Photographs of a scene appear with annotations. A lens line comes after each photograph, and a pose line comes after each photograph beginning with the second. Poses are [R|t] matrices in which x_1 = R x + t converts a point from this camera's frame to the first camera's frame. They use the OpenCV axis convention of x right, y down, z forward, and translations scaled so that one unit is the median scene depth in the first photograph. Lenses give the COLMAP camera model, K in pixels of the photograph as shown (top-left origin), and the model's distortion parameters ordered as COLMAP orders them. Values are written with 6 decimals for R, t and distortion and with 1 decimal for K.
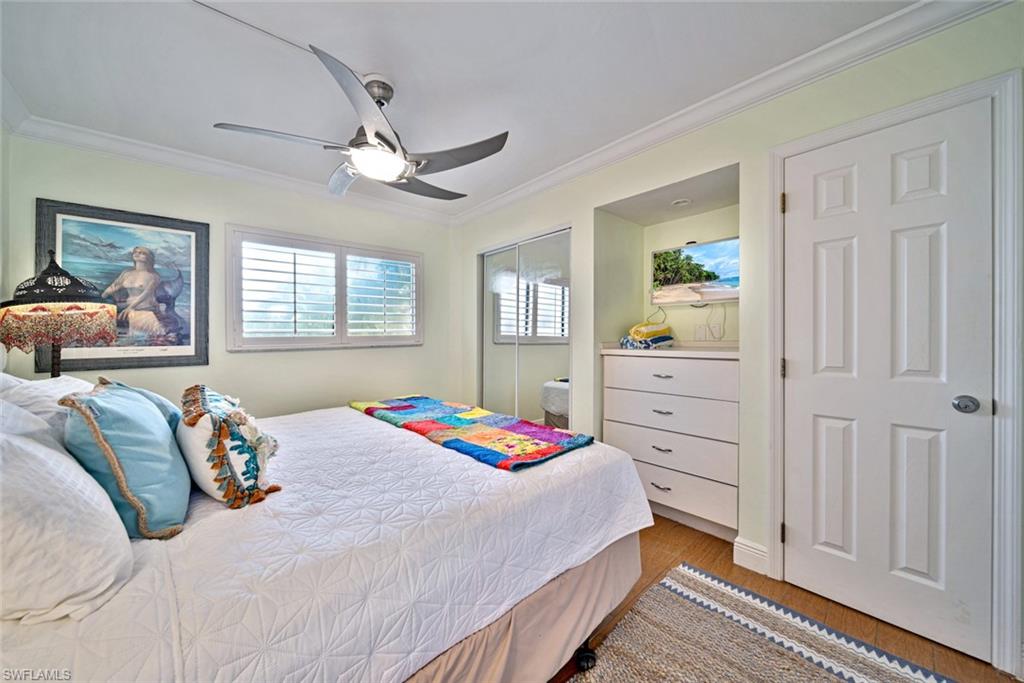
lens RADIAL K [[361.4, 0, 508.3], [0, 361.4, 341.0], [0, 0, 1]] dist [-0.001873, -0.000922]
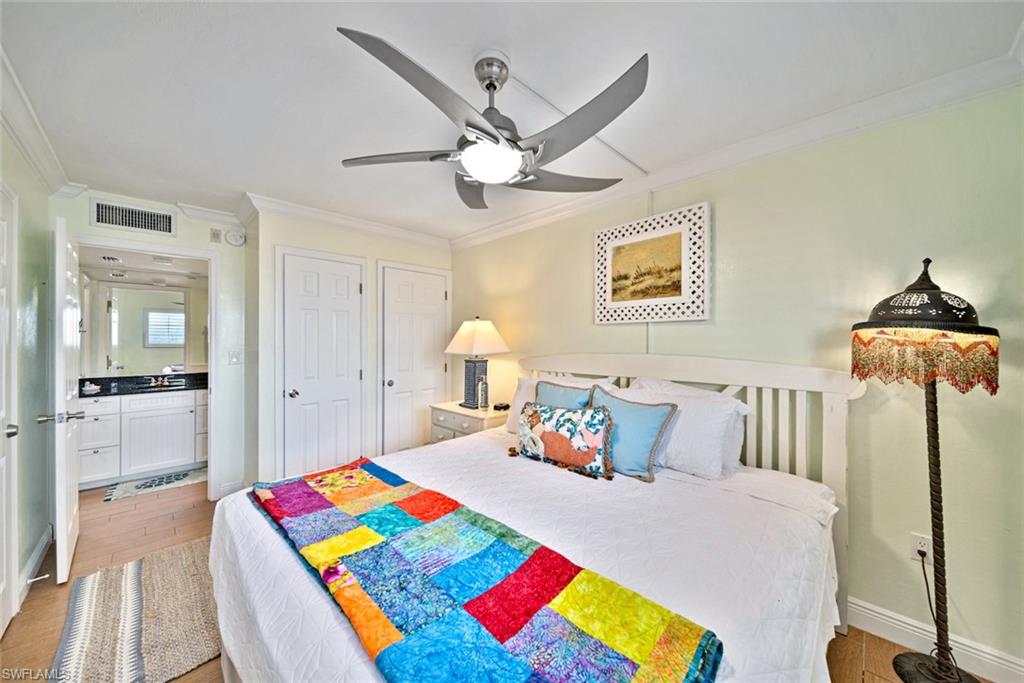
lens RADIAL K [[361.4, 0, 509.8], [0, 361.4, 335.3], [0, 0, 1]] dist [-0.001873, -0.000922]
pose [[-0.996941, 0.016090, -0.076489, -0.366844], [0.015658, 0.999858, 0.006234, -0.122861], [0.076579, 0.005017, -0.997051, 1.941436]]
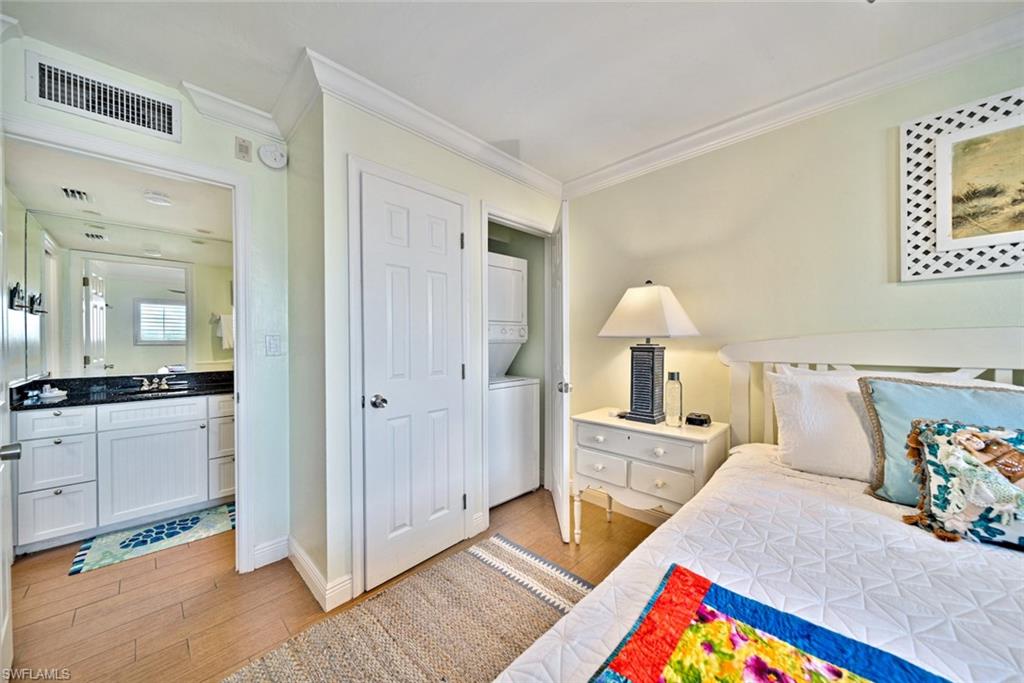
lens RADIAL K [[361.4, 0, 509.8], [0, 361.4, 340.6], [0, 0, 1]] dist [-0.001873, -0.000922]
pose [[-0.996108, 0.021599, -0.085449, 0.252636], [0.020314, 0.999667, 0.015882, -0.034483], [0.085764, 0.014085, -0.996216, 1.207201]]
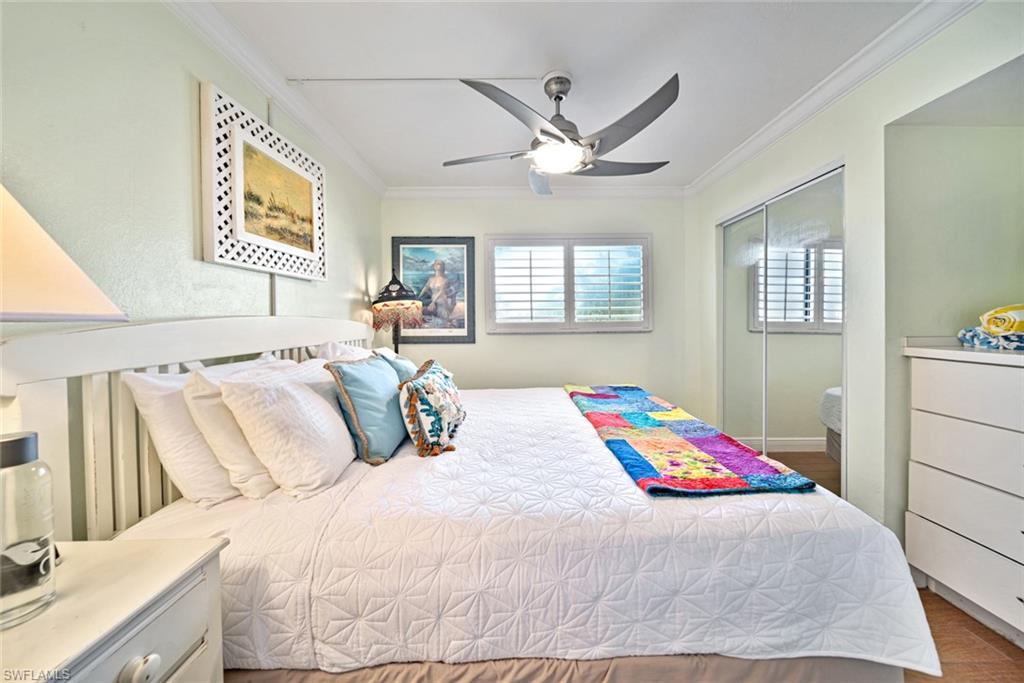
lens RADIAL K [[361.4, 0, 518.2], [0, 361.4, 326.3], [0, 0, 1]] dist [-0.001873, -0.000922]
pose [[0.763920, 0.015596, -0.645123, 0.233745], [-0.011504, 0.999878, 0.010550, -0.019575], [0.645209, -0.000638, 0.764006, 0.142421]]
